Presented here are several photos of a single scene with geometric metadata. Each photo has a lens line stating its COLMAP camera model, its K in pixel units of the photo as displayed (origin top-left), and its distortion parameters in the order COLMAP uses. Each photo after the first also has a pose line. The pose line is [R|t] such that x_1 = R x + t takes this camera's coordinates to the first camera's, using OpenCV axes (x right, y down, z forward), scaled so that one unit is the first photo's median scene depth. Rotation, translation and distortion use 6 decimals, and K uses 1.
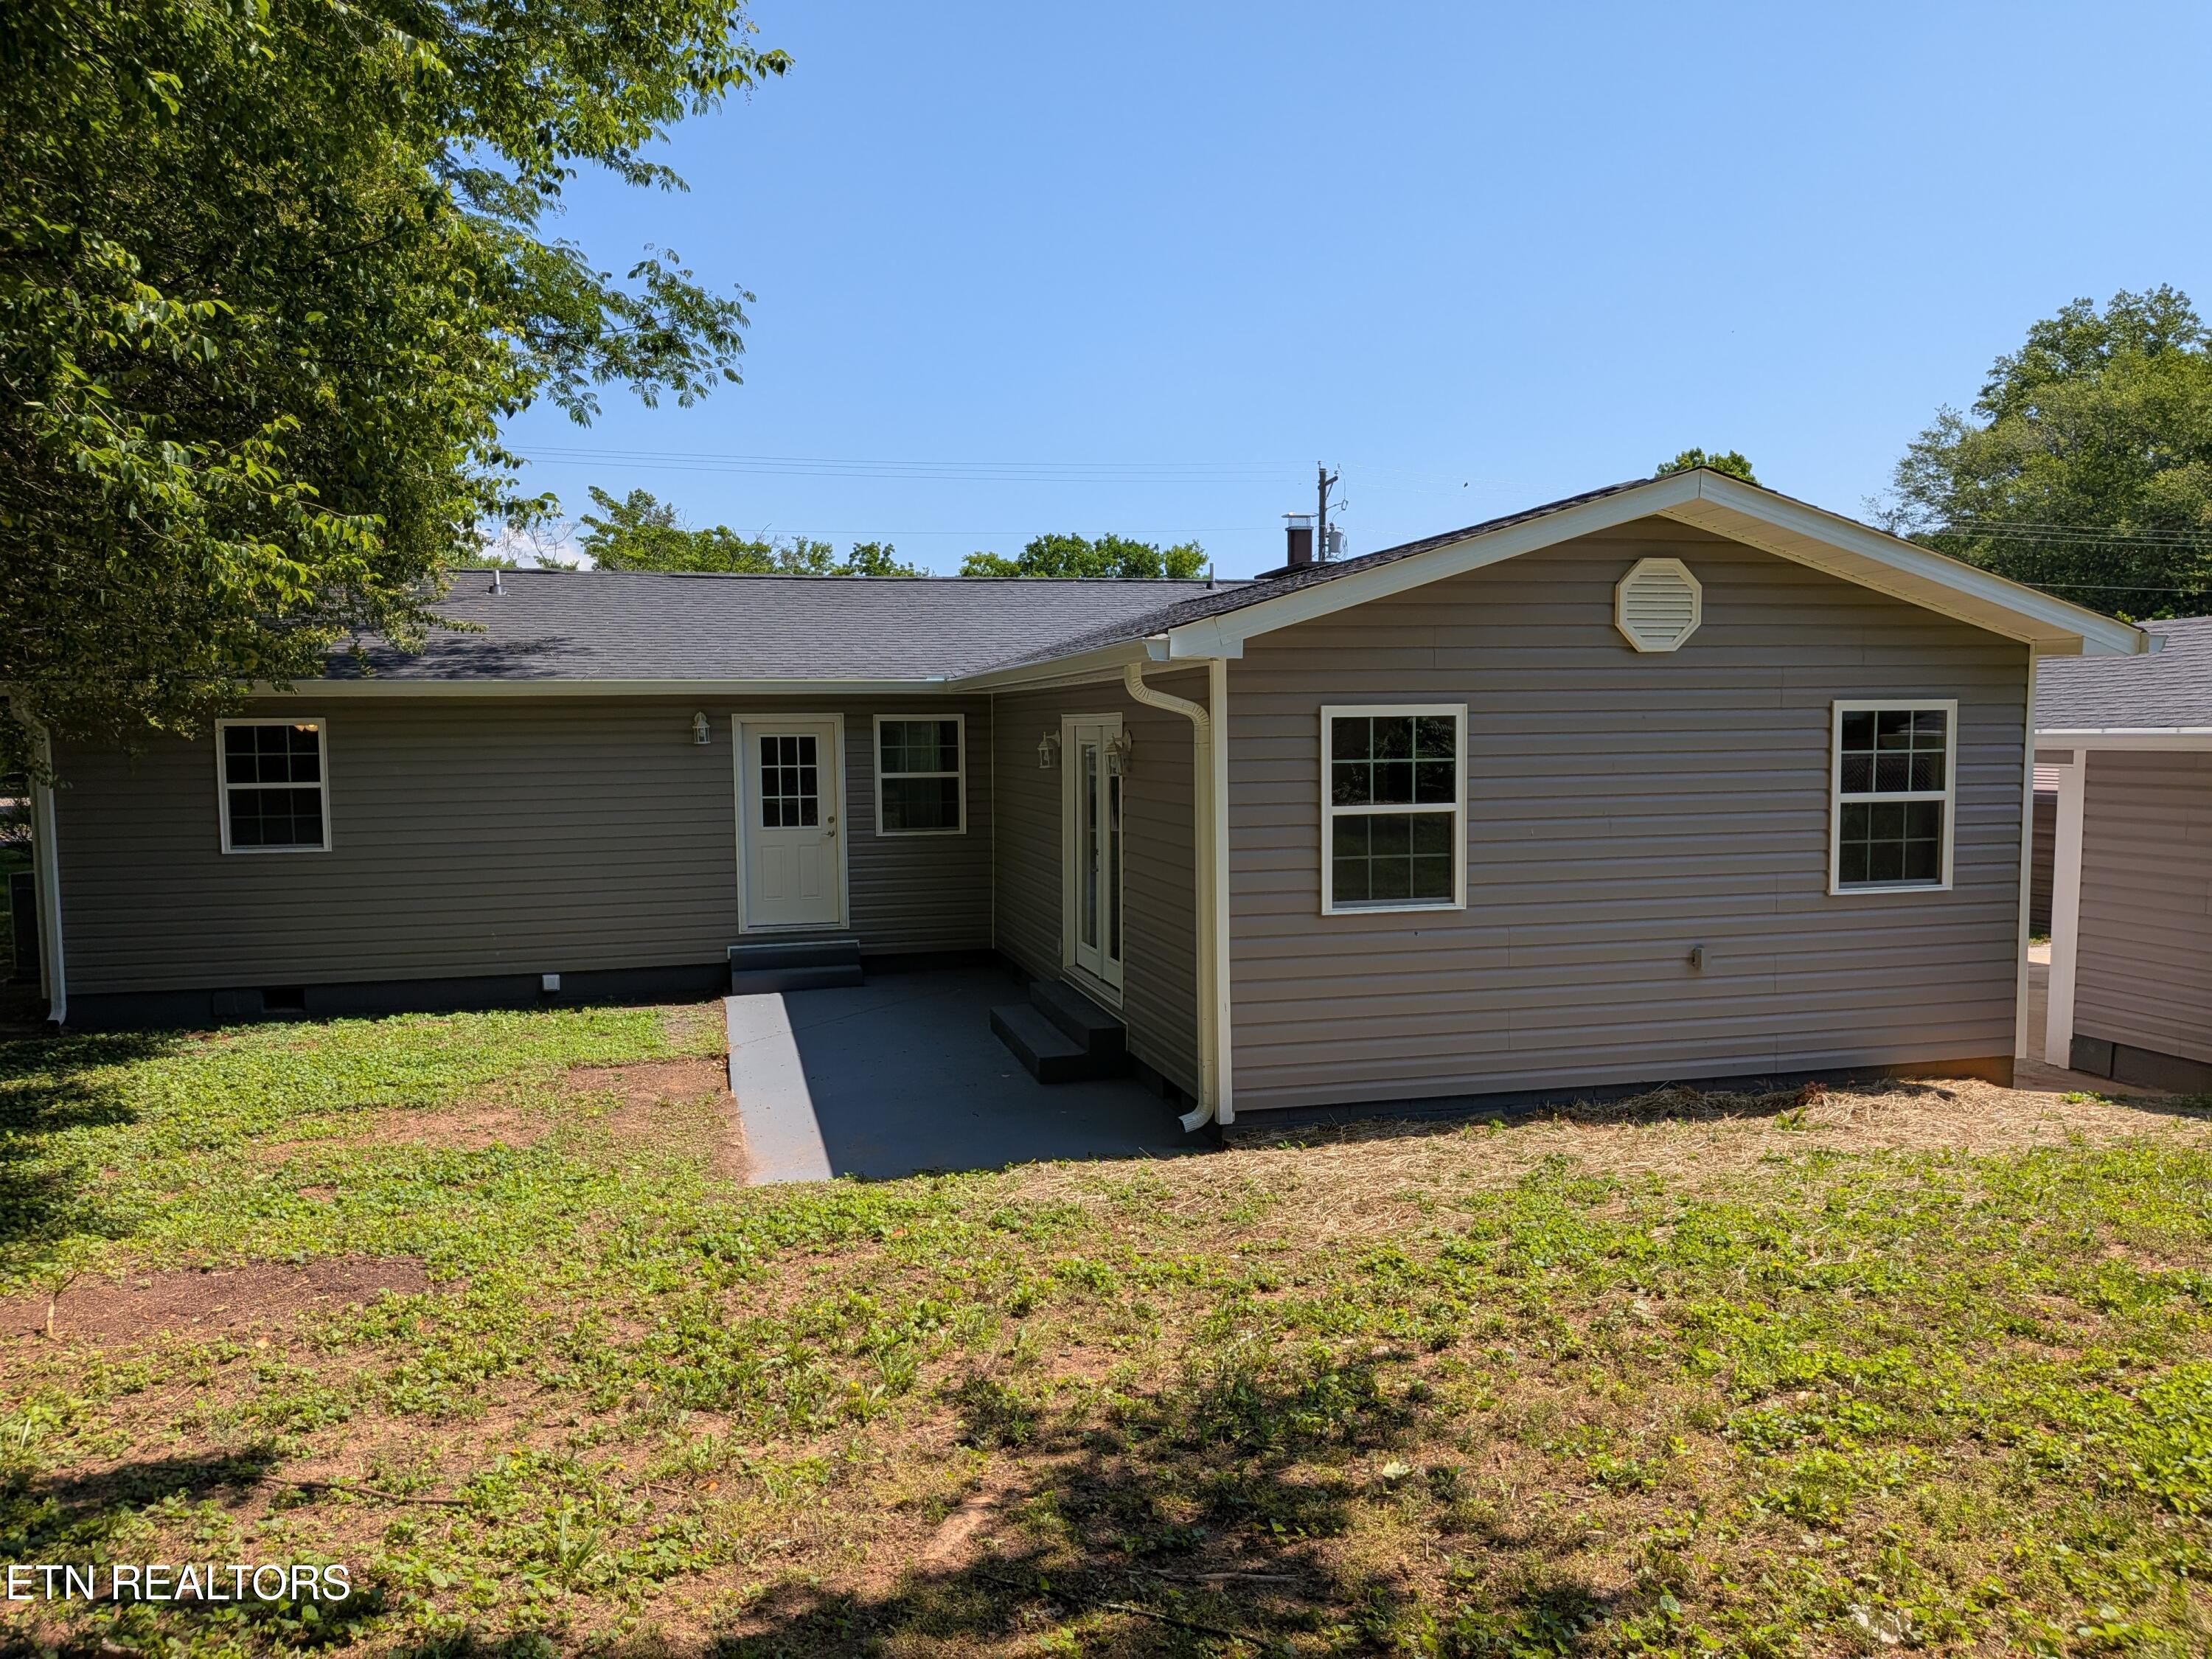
lens RADIAL K [[1597.3, 0, 1126.9], [0, 1597.3, 822.7], [0, 0, 1]] dist [0.092066, -0.170398]
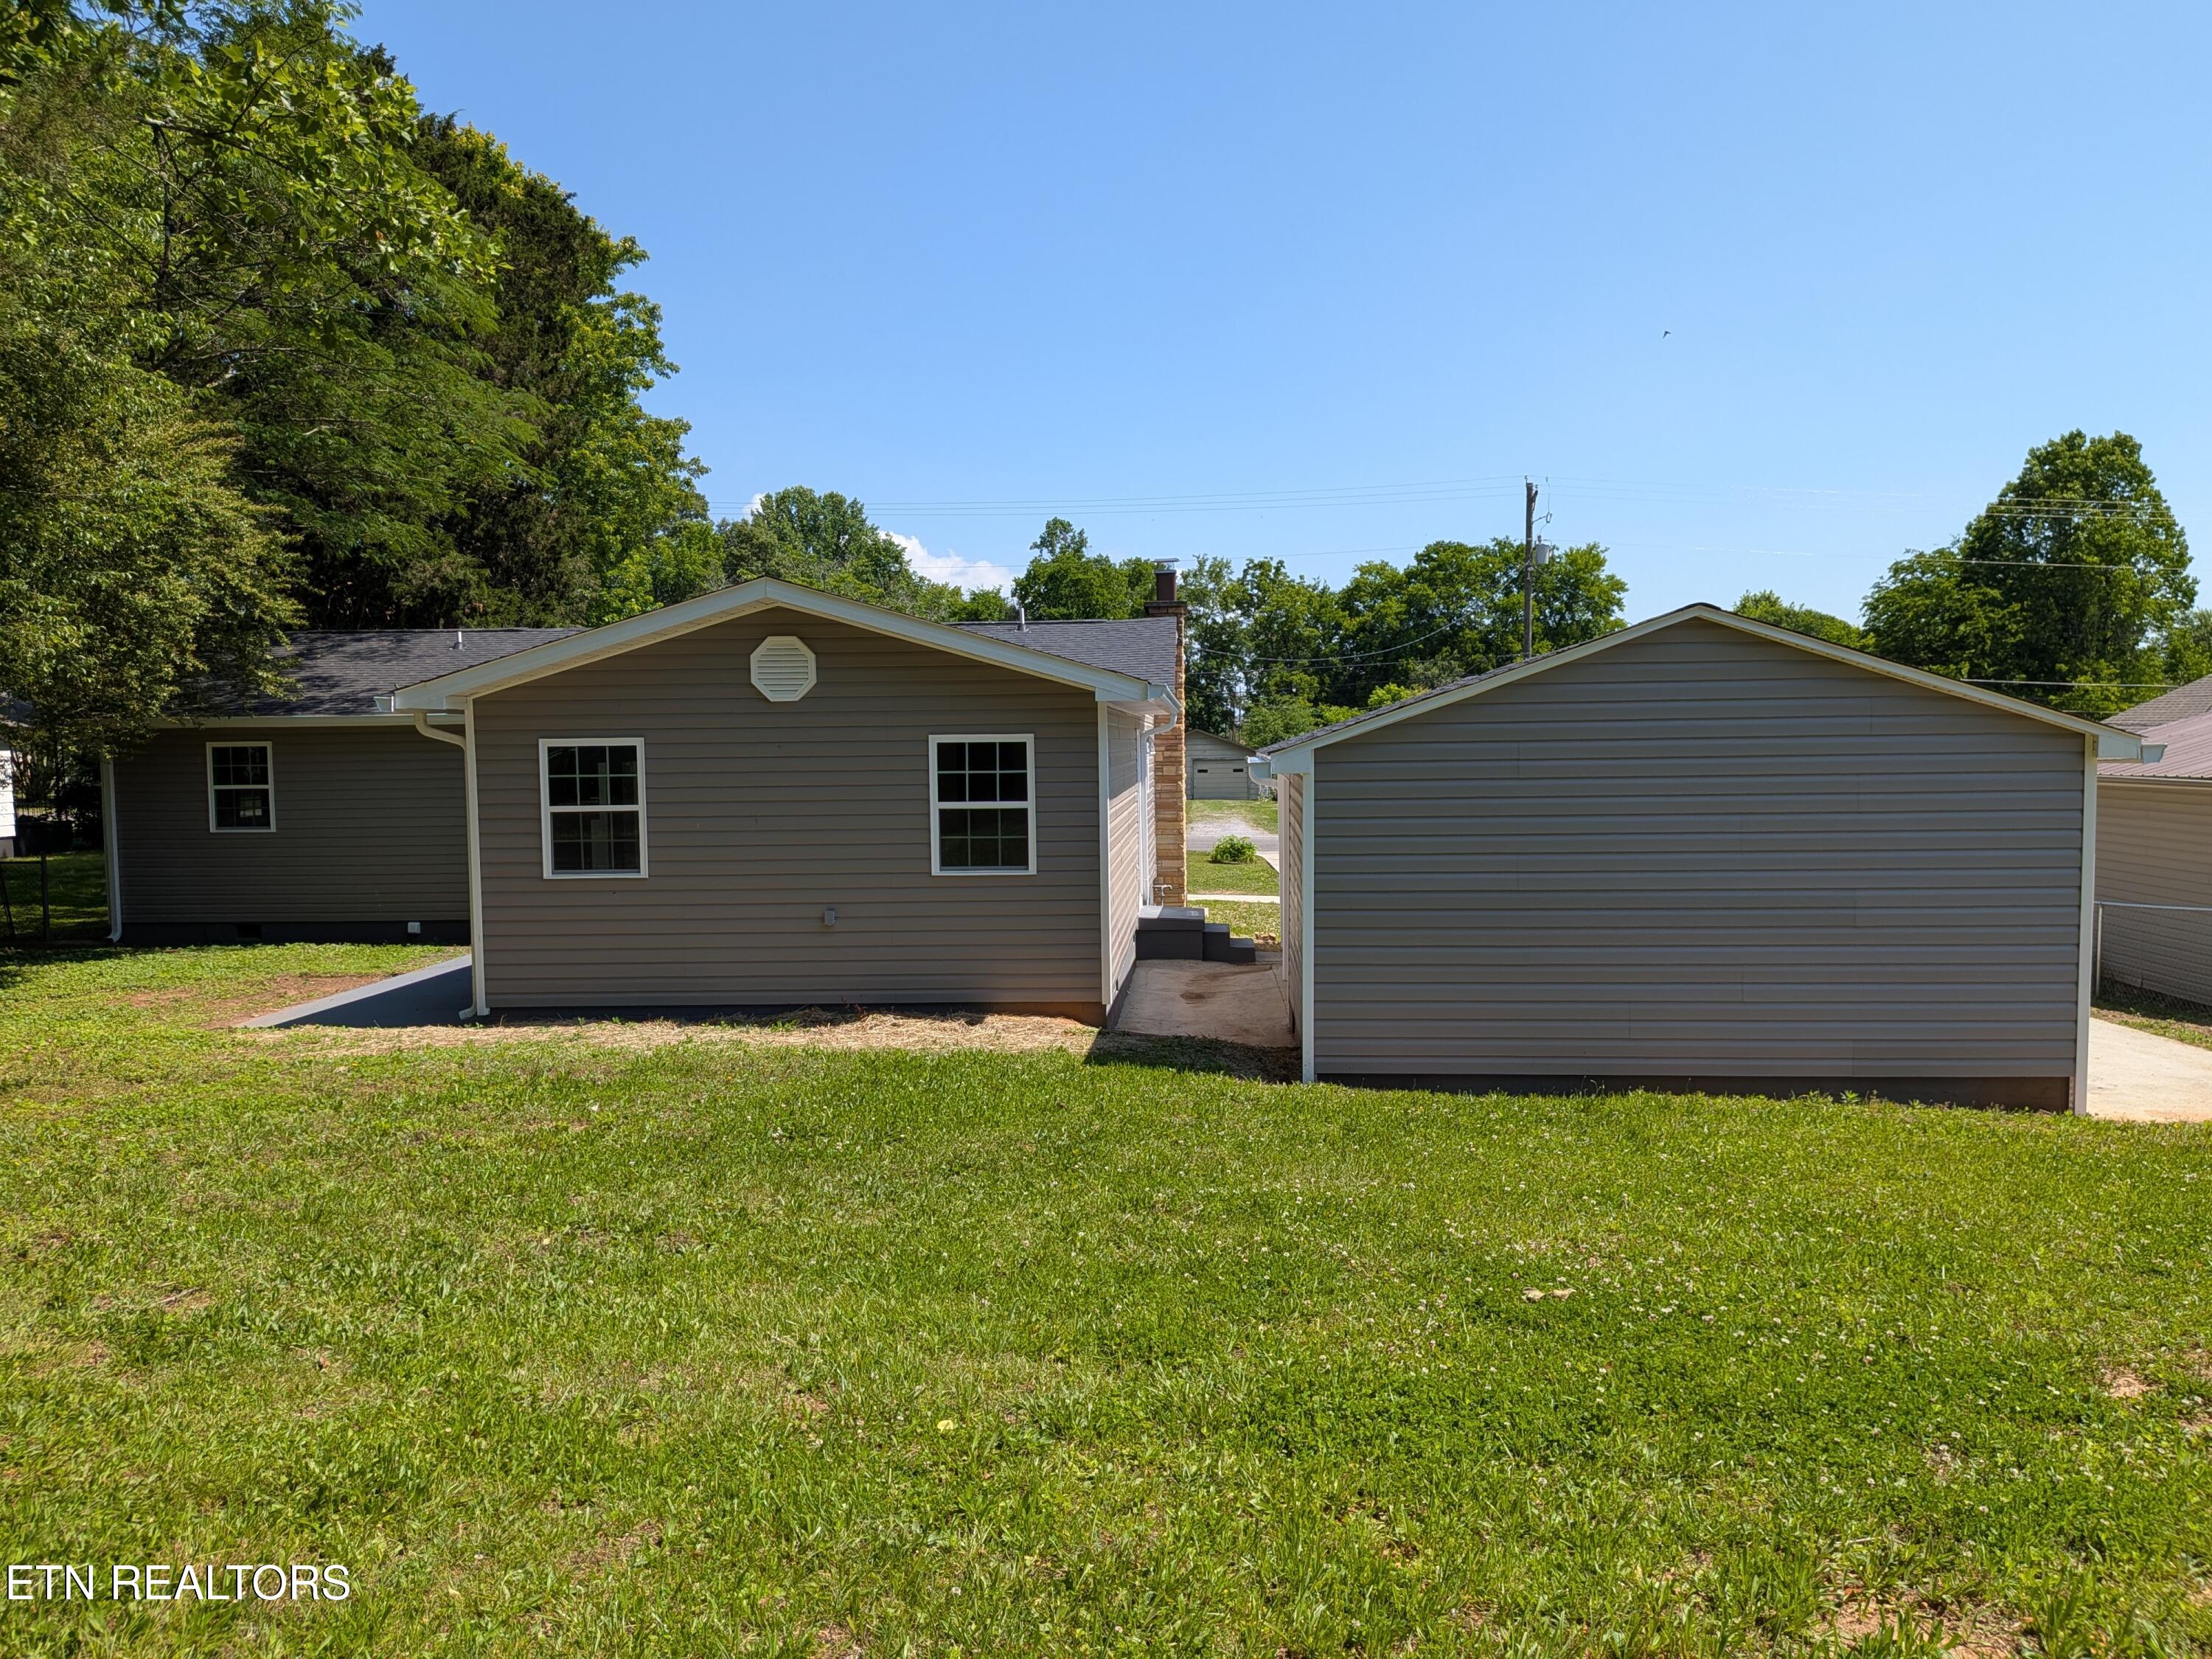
lens RADIAL K [[1597.3, 0, 1126.9], [0, 1597.3, 822.7], [0, 0, 1]] dist [0.092066, -0.170398]
pose [[0.955038, 0.014115, -0.296149, 0.747340], [-0.015183, 0.999884, -0.001308, -0.000837], [0.296096, 0.005746, 0.955141, -0.192389]]
